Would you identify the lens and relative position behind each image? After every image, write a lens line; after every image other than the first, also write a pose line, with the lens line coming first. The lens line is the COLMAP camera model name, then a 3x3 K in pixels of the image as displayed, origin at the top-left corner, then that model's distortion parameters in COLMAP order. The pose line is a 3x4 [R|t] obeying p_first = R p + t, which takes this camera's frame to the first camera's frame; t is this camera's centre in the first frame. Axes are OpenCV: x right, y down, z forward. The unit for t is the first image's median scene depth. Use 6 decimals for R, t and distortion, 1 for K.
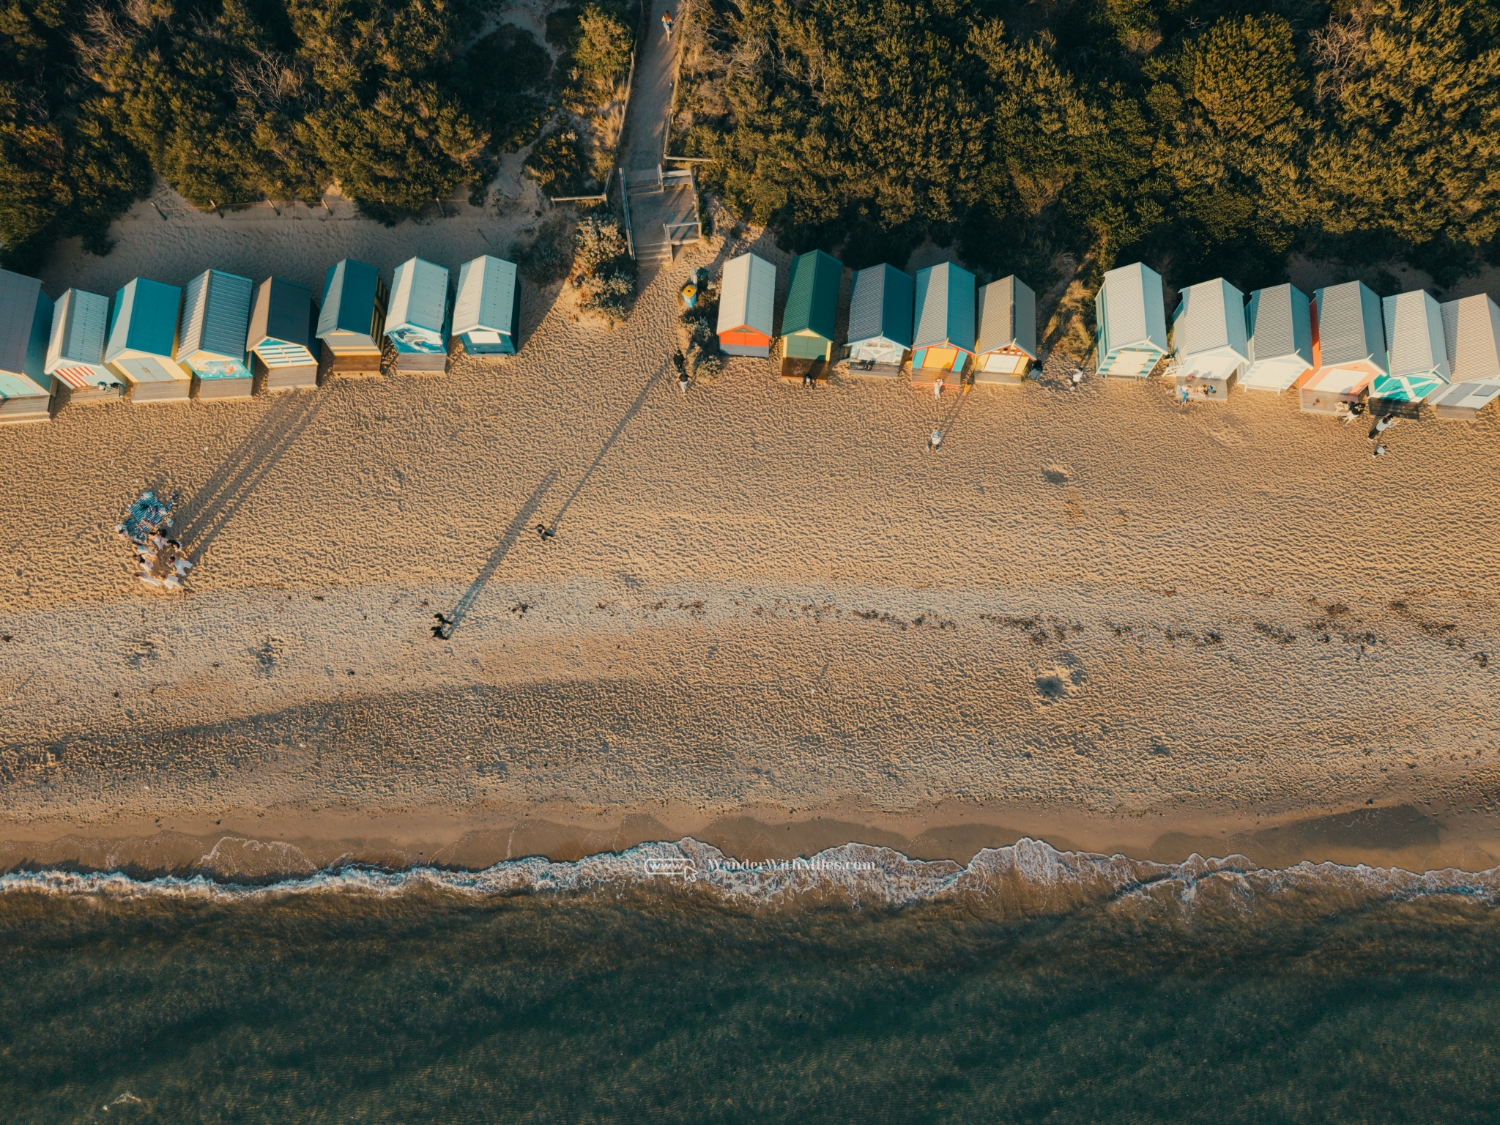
lens RADIAL K [[1026.3, 0, 750.0], [0, 1026.3, 562.5], [0, 0, 1]] dist [0.033227, -0.032838]
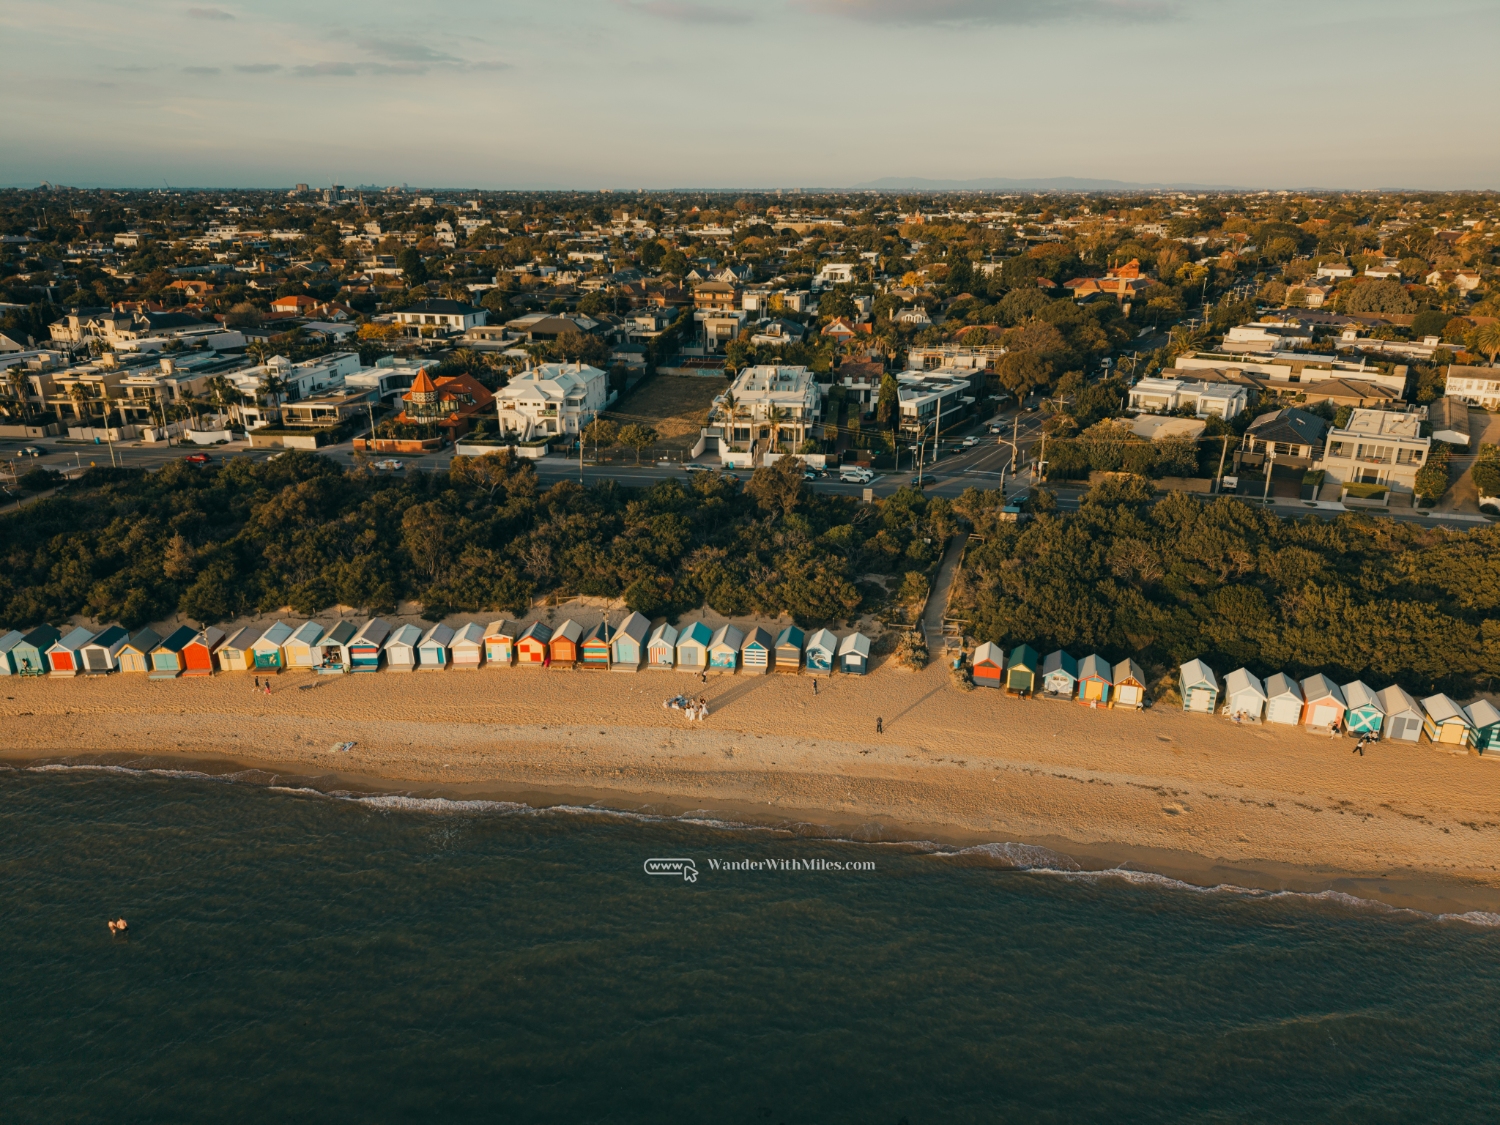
lens RADIAL K [[1038.4, 0, 754.8], [0, 1038.4, 527.1], [0, 0, 1]] dist [0.045243, -0.061720]
pose [[0.982218, 0.065232, -0.176049, -0.105991], [-0.176839, 0.636394, -0.750820, 1.138252], [0.063060, 0.768601, 0.636613, -0.477747]]
